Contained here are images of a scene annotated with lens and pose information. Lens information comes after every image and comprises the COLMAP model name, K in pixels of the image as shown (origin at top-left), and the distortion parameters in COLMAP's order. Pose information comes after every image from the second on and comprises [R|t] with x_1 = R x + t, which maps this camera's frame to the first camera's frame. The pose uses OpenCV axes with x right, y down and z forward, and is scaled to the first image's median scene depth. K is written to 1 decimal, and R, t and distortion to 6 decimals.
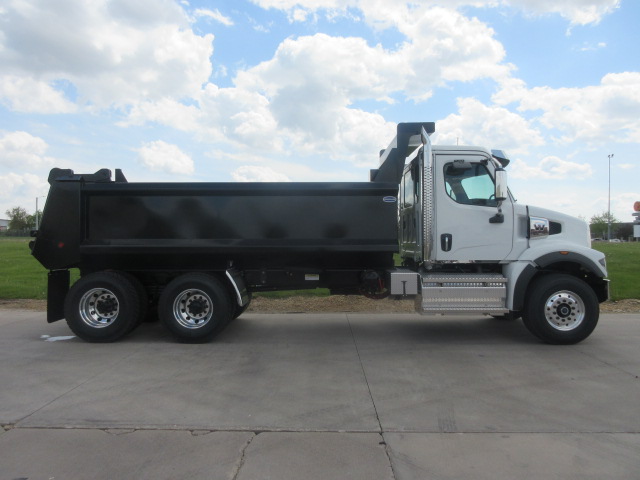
lens RADIAL K [[480.1, 0, 320.0], [0, 480.1, 240.0], [0, 0, 1]] dist [-0.009091, -0.000317]
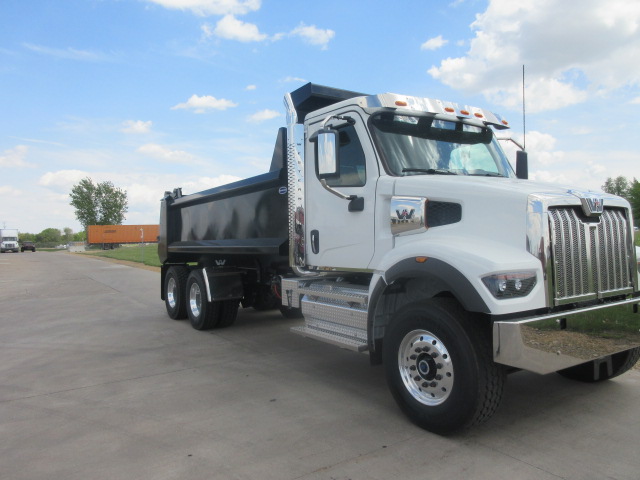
lens RADIAL K [[480.1, 0, 320.0], [0, 480.1, 240.0], [0, 0, 1]] dist [-0.009091, -0.000317]
pose [[0.550997, -0.013139, -0.834404, 0.880741], [0.028456, 0.999590, 0.003050, 0.000268], [0.834022, -0.025424, 0.551145, 0.599640]]
